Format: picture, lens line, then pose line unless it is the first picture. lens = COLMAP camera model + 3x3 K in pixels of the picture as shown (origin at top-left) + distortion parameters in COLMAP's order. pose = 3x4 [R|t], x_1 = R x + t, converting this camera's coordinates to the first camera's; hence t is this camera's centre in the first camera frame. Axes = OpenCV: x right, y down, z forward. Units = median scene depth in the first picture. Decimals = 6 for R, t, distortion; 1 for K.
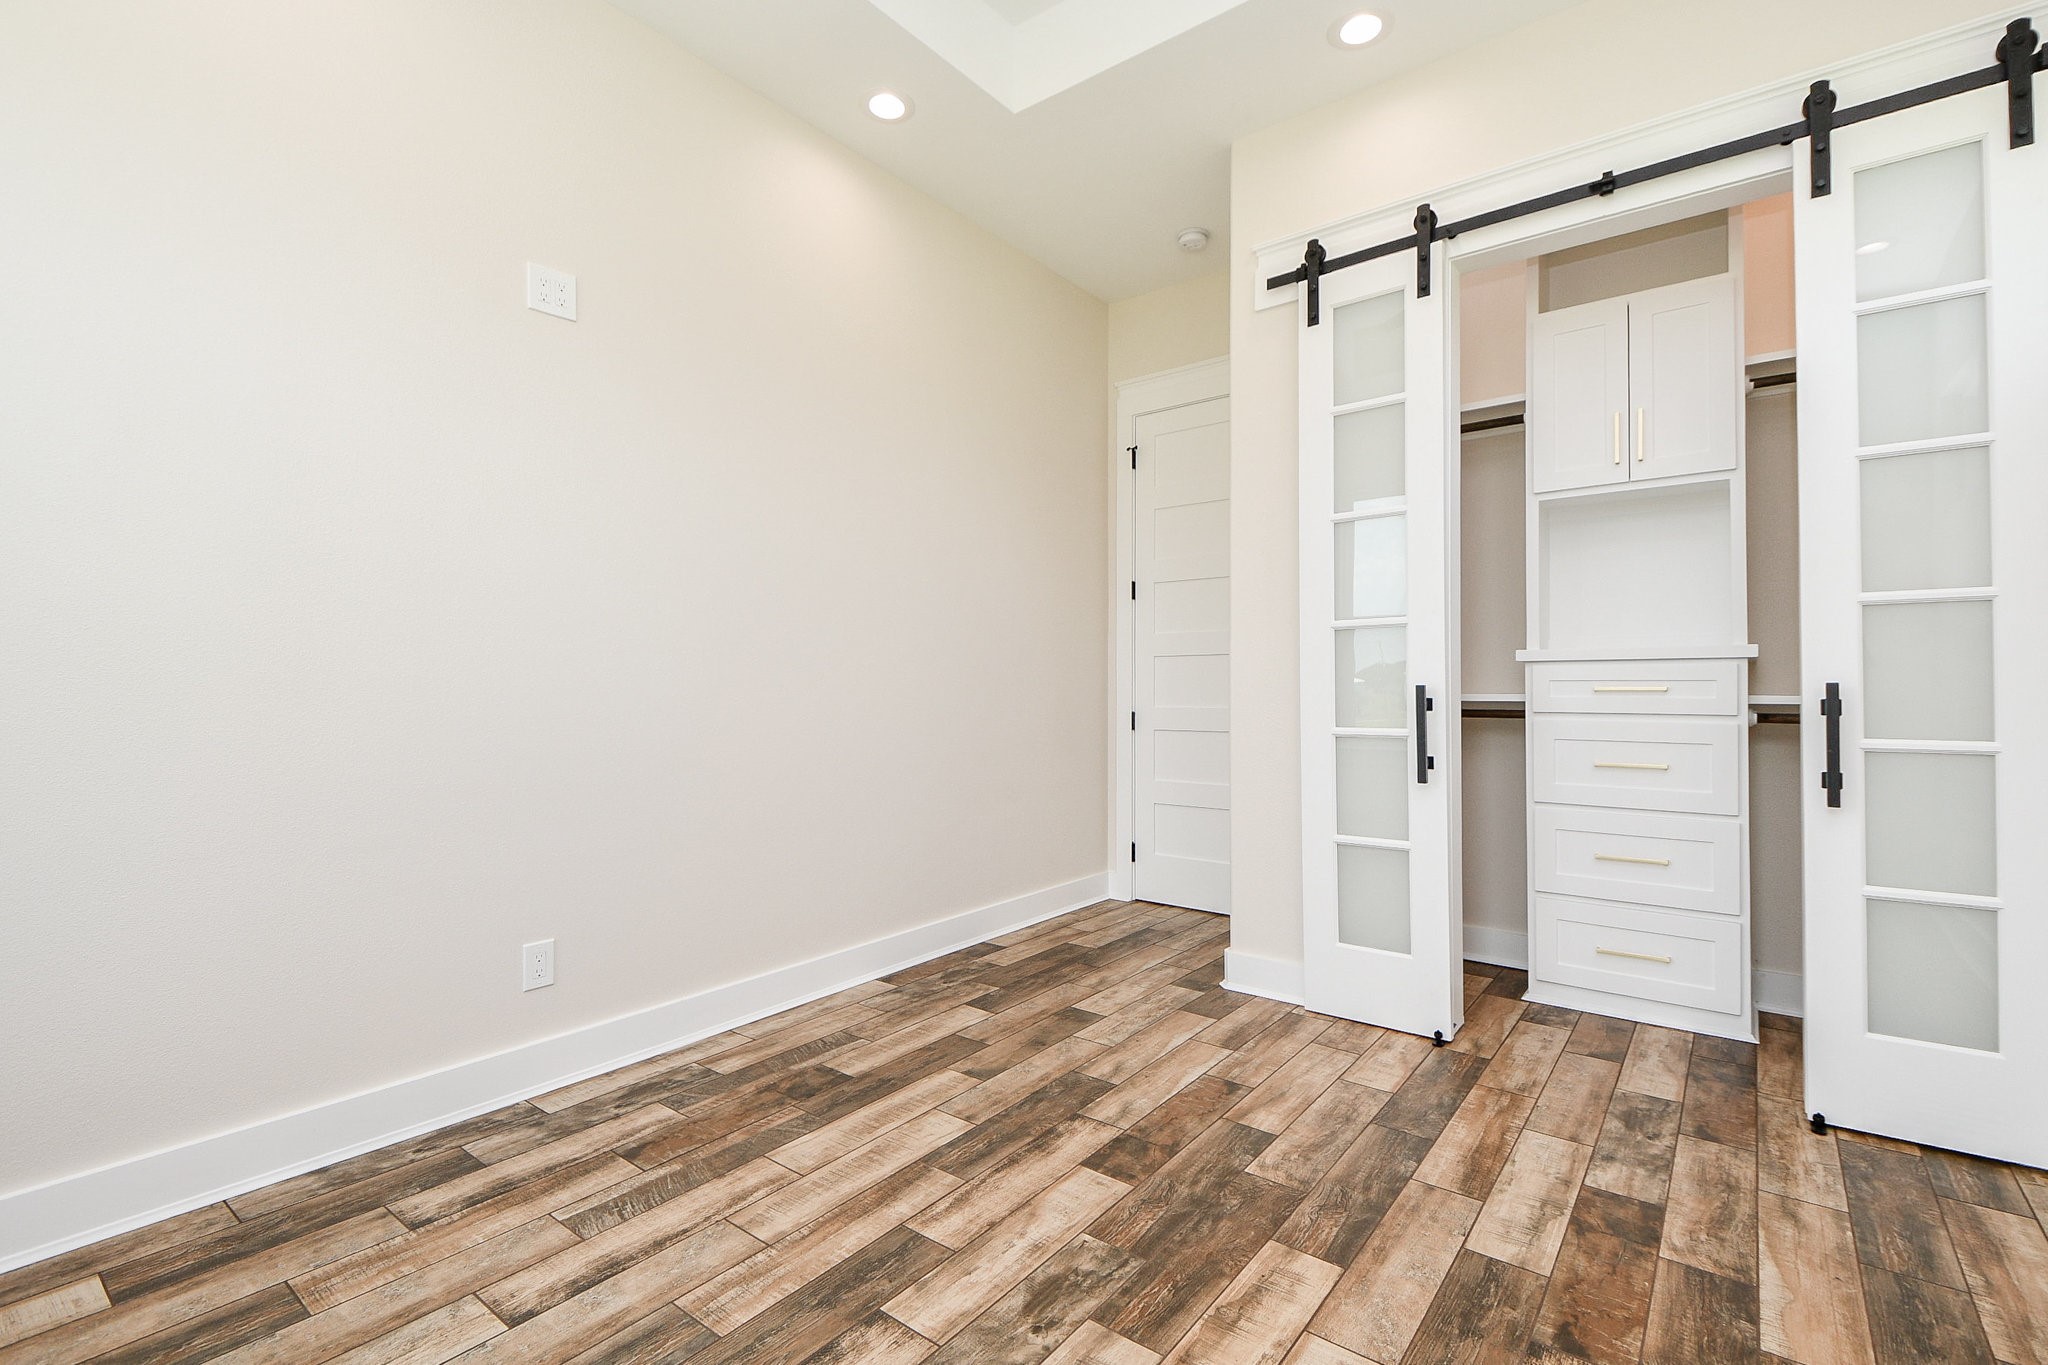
lens RADIAL K [[917.4, 0, 1015.7], [0, 917.4, 668.1], [0, 0, 1]] dist [0.021843, -0.007652]
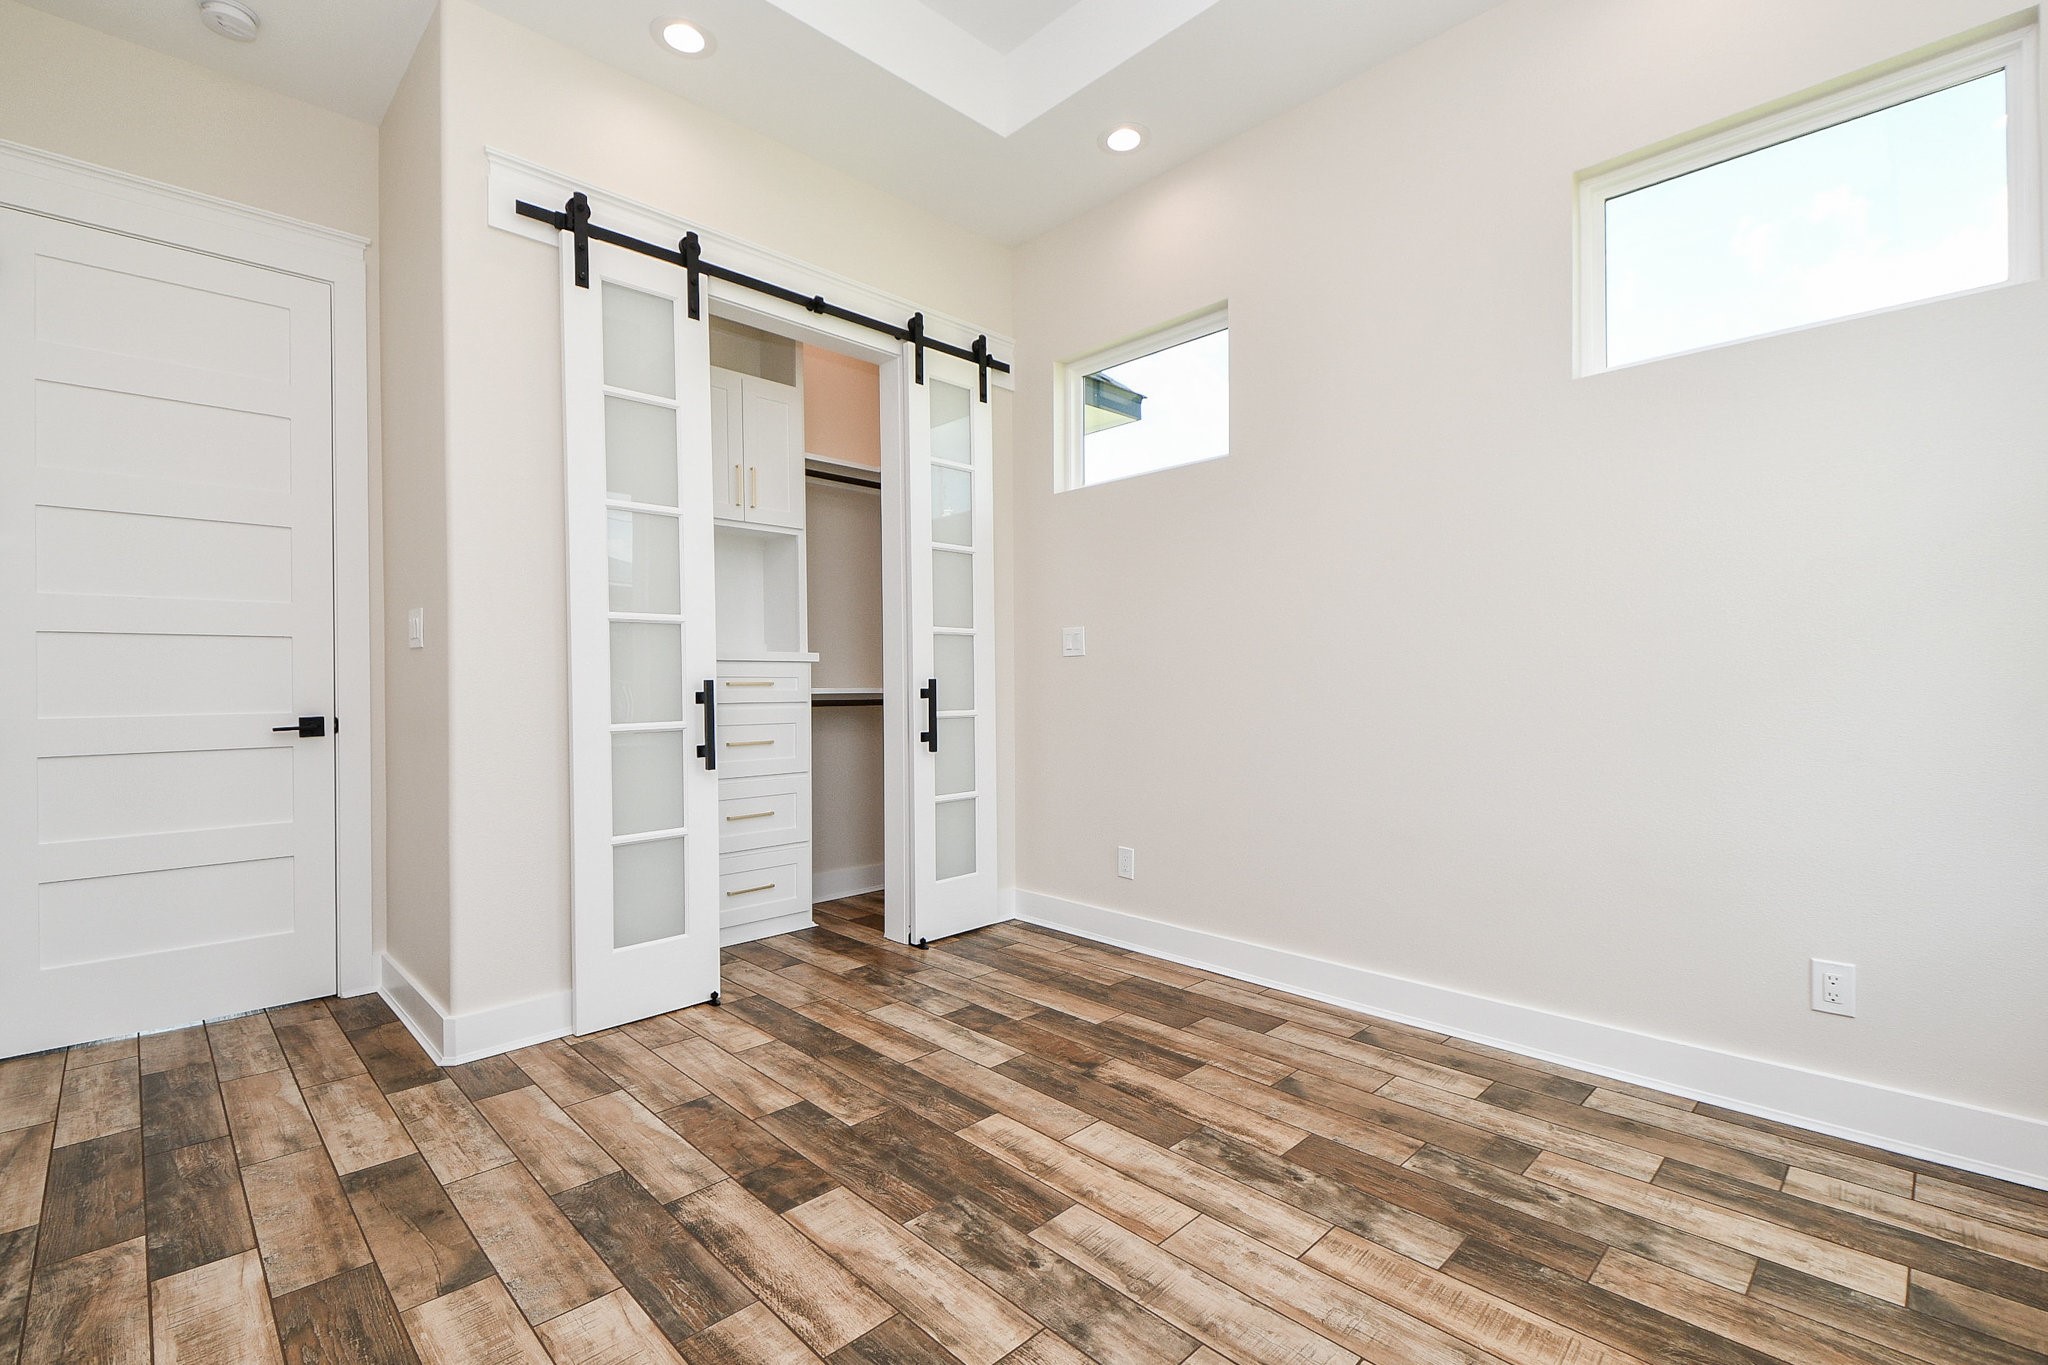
lens RADIAL K [[917.4, 0, 1033.6], [0, 917.4, 679.7], [0, 0, 1]] dist [0.021843, -0.007652]
pose [[0.114982, 0.003245, 0.993362, -0.642184], [-0.015609, 0.999877, -0.001459, 0.014119], [-0.993245, -0.015338, 0.115018, 0.532784]]
